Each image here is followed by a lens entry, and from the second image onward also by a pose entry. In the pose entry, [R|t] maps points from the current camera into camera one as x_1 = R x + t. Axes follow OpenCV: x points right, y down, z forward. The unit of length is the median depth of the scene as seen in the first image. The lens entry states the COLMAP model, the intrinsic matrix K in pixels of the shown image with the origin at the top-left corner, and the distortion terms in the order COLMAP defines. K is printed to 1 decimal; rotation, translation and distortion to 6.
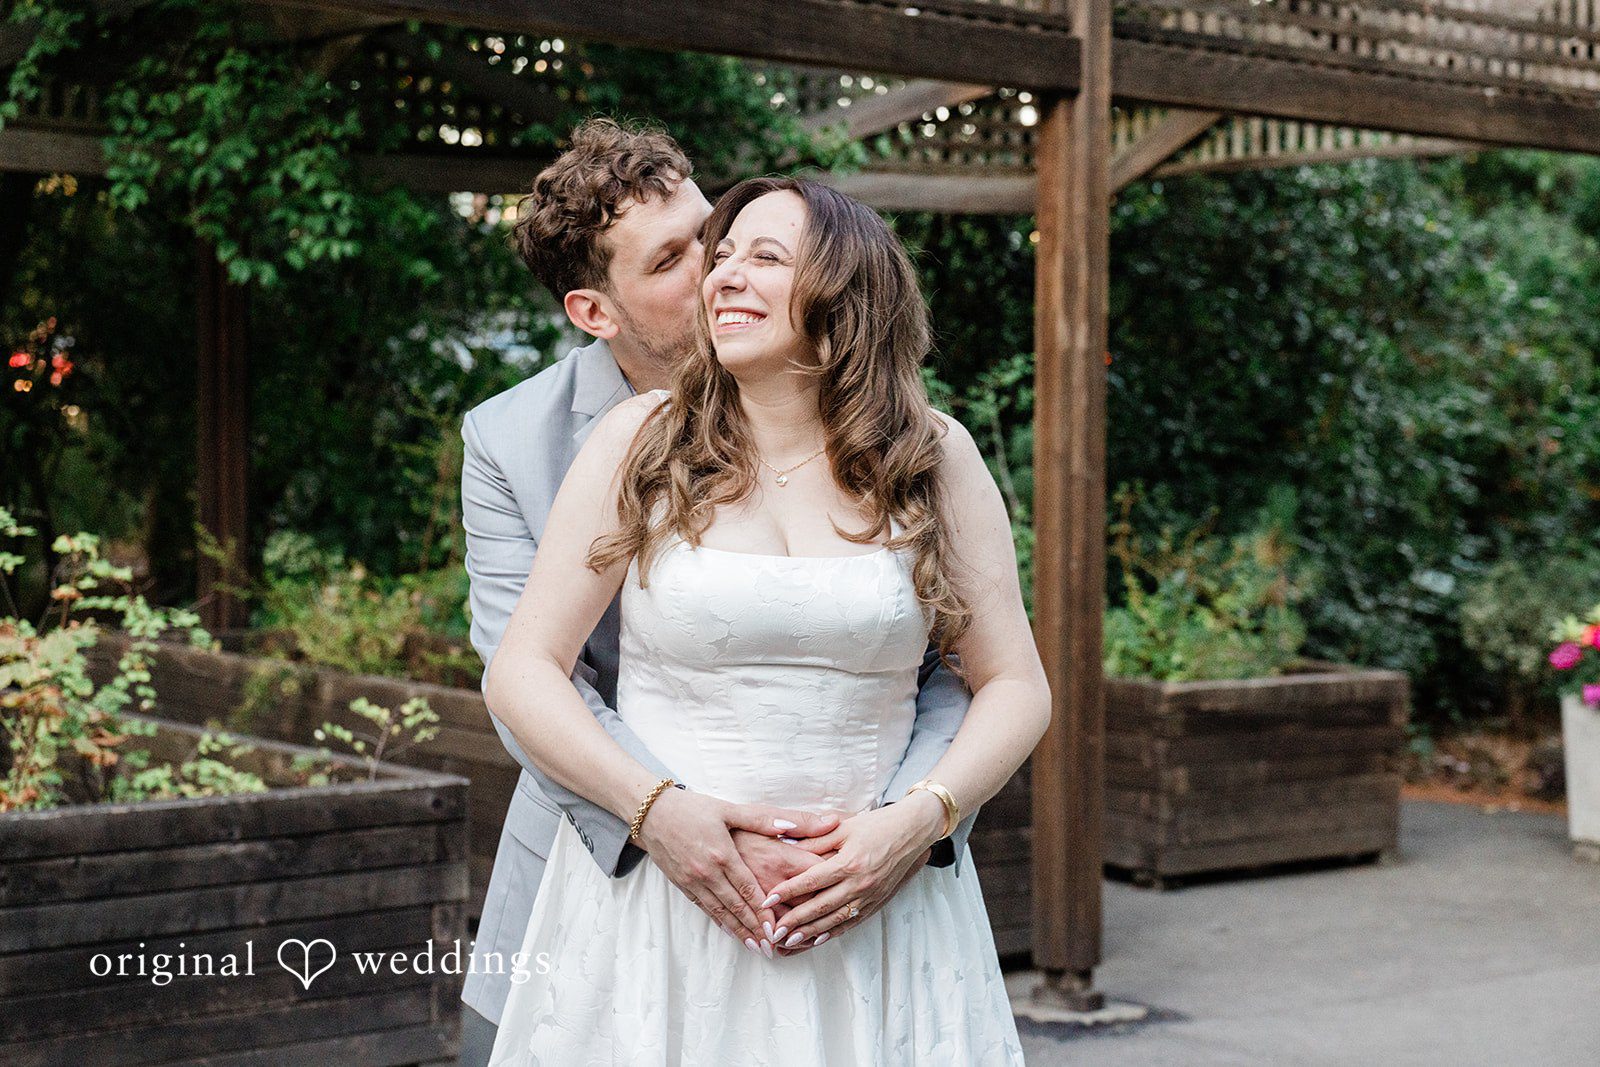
lens RADIAL K [[2898.2, 0, 800.0], [0, 2898.2, 533.5], [0, 0, 1]] dist [0.049613, -0.156157]
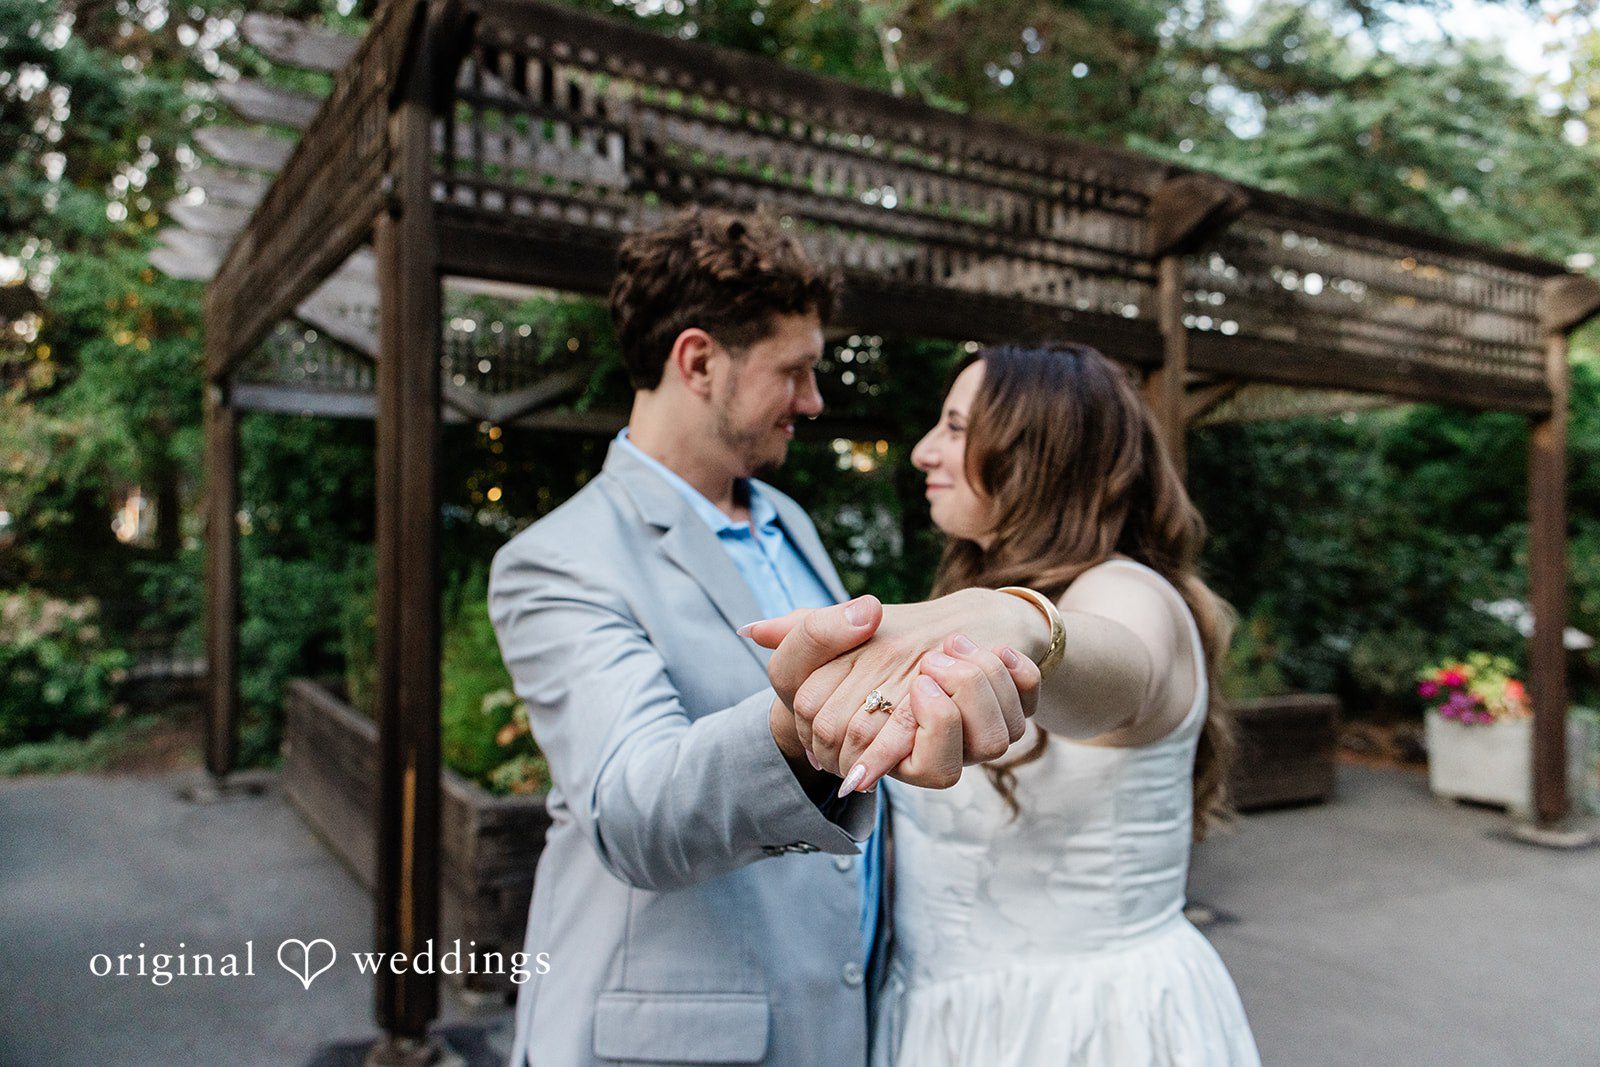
lens RADIAL K [[1254.3, 0, 800.0], [0, 1254.3, 533.5], [0, 0, 1]] dist [0.036160, -0.056742]
pose [[0.988556, -0.003620, -0.150810, -0.003792], [-0.004924, 0.998405, -0.056246, -0.009352], [0.150773, 0.056345, 0.986961, 0.209655]]
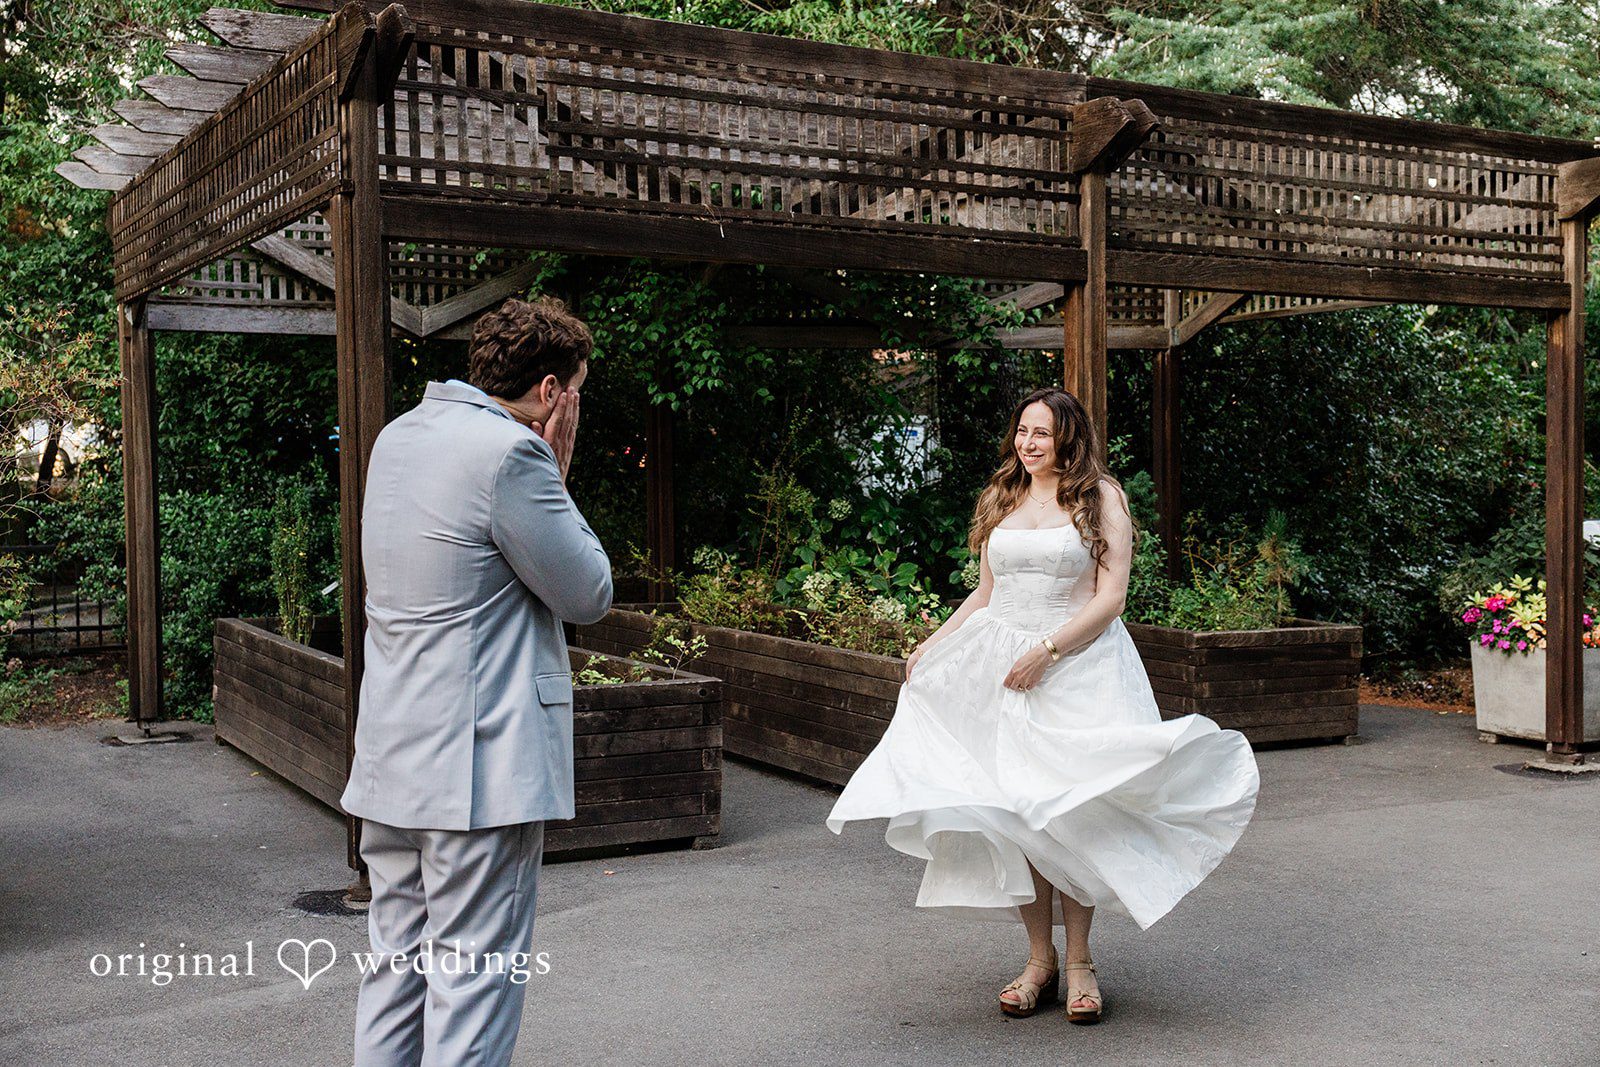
lens RADIAL K [[1830.2, 0, 800.0], [0, 1830.2, 533.5], [0, 0, 1]] dist [0.077657, -0.255965]
pose [[0.983211, -0.012015, -0.182074, 0.105515], [0.010101, 0.999884, -0.011435, 0.006115], [0.182190, 0.009403, 0.983218, -0.079879]]
